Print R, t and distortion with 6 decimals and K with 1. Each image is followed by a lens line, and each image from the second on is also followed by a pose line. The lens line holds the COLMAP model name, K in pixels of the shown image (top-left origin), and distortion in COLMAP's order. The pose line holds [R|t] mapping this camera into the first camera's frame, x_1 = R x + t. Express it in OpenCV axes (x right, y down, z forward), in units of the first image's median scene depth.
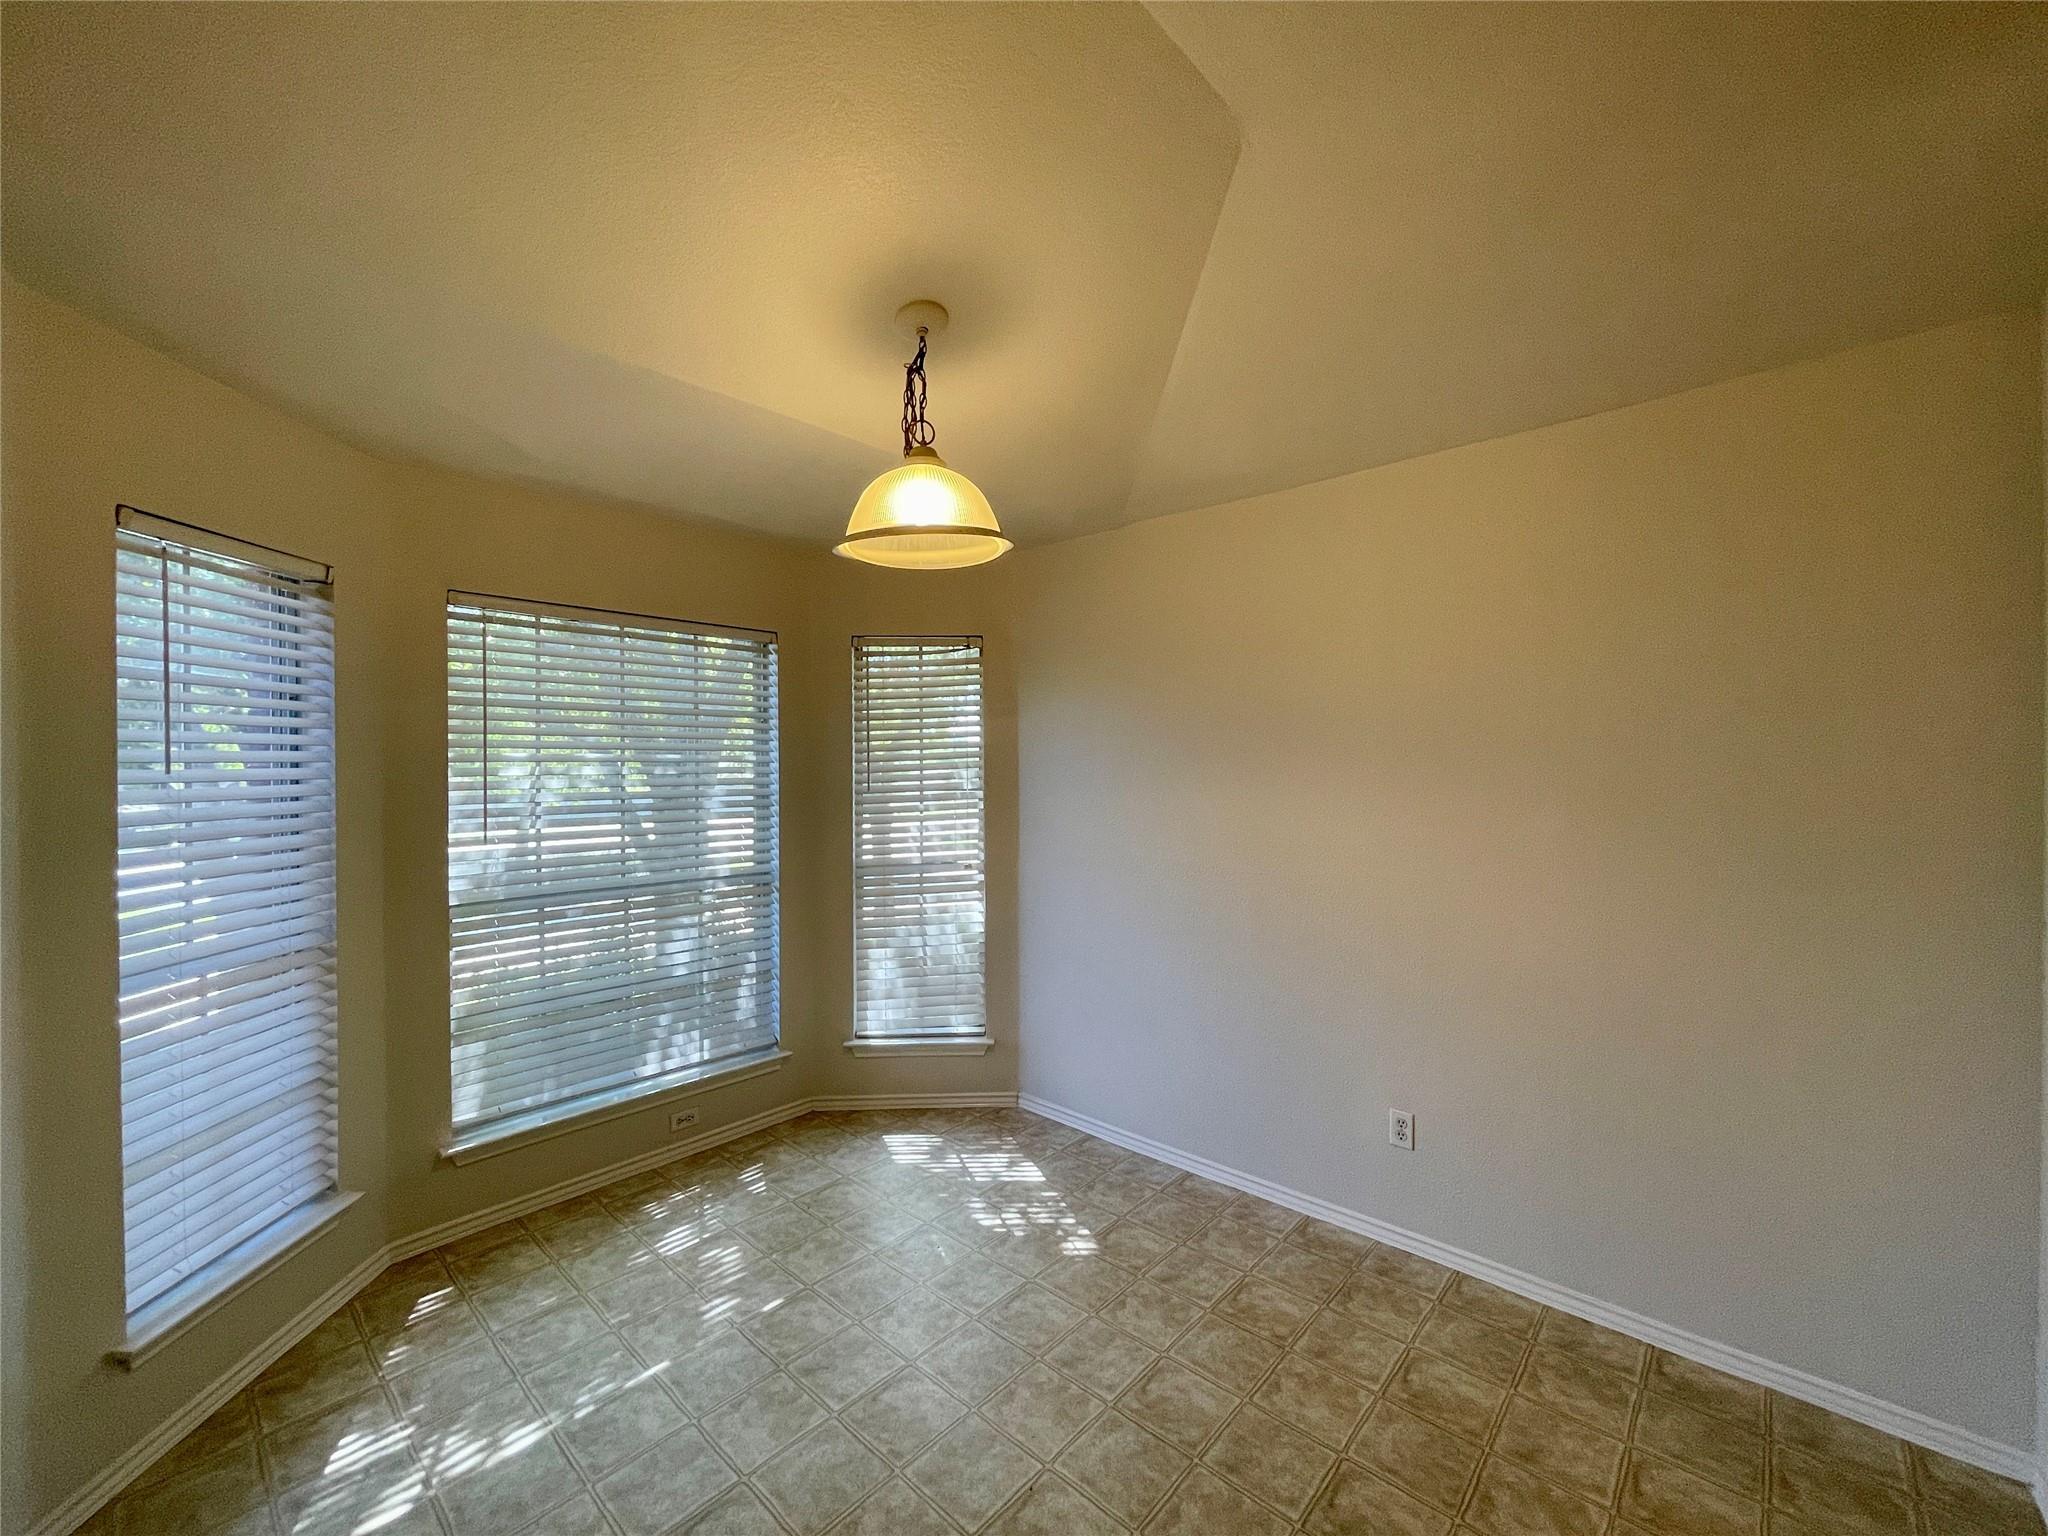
lens RADIAL K [[824.4, 0, 1012.5], [0, 824.4, 767.6], [0, 0, 1]] dist [-0.002976, 0.001912]
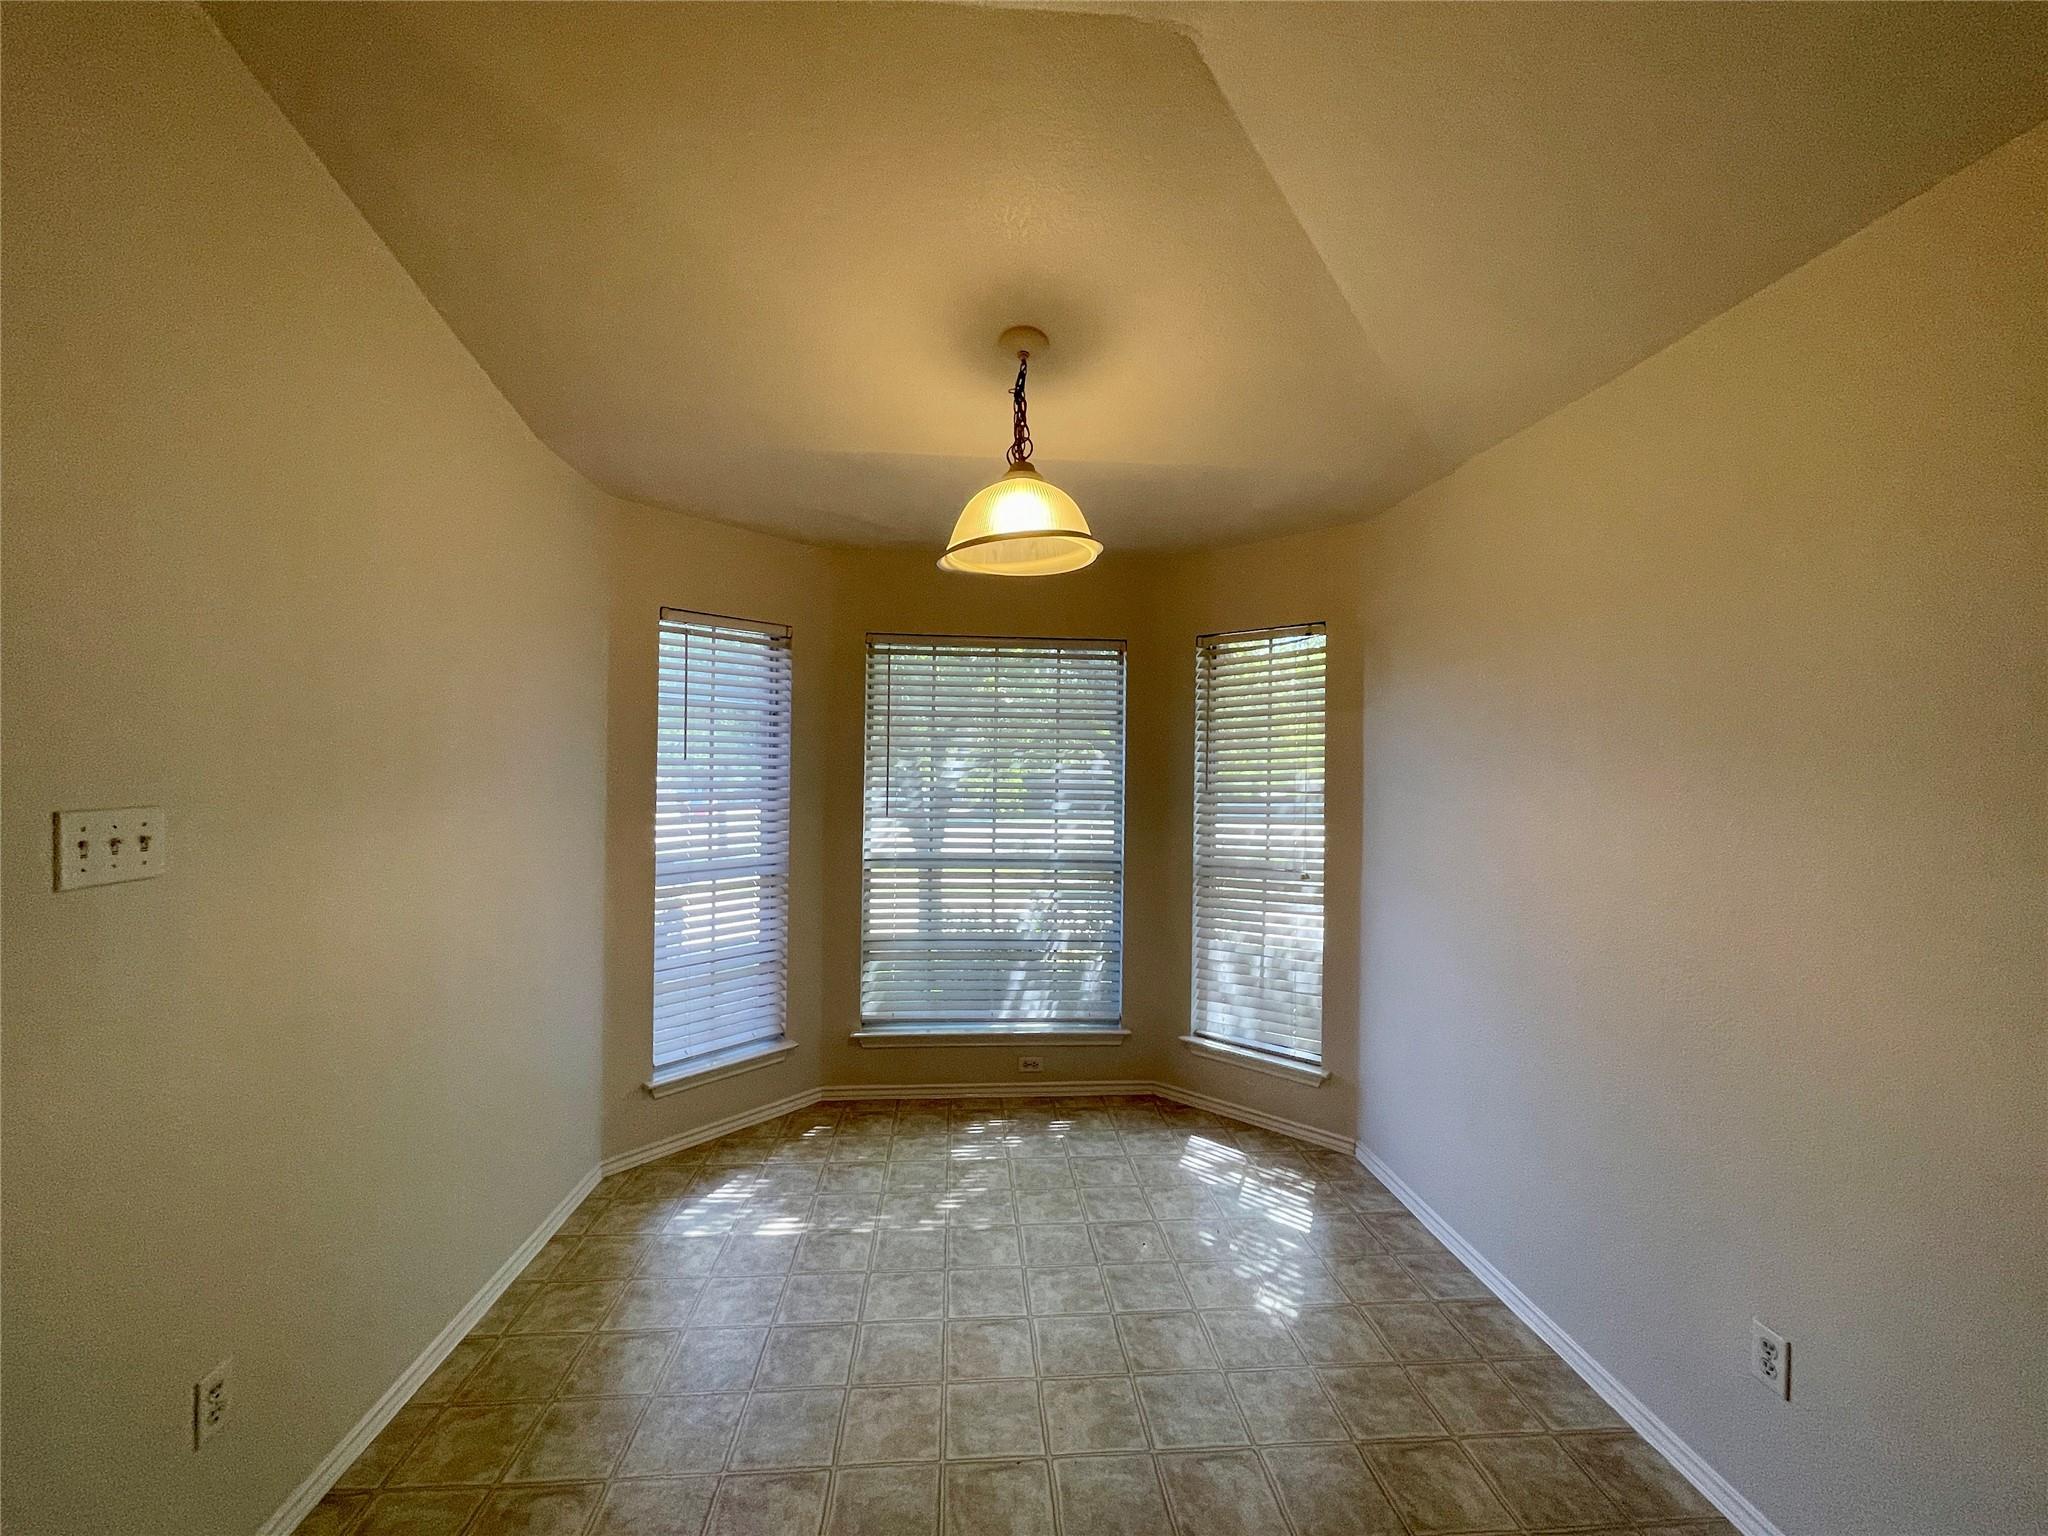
lens RADIAL K [[824.4, 0, 1012.1], [0, 824.4, 761.7], [0, 0, 1]] dist [-0.002976, 0.001912]
pose [[0.730020, 0.008413, -0.683374, 0.389937], [-0.016267, 0.999855, -0.005068, 0.004413], [0.683232, 0.014817, 0.730051, 0.127792]]
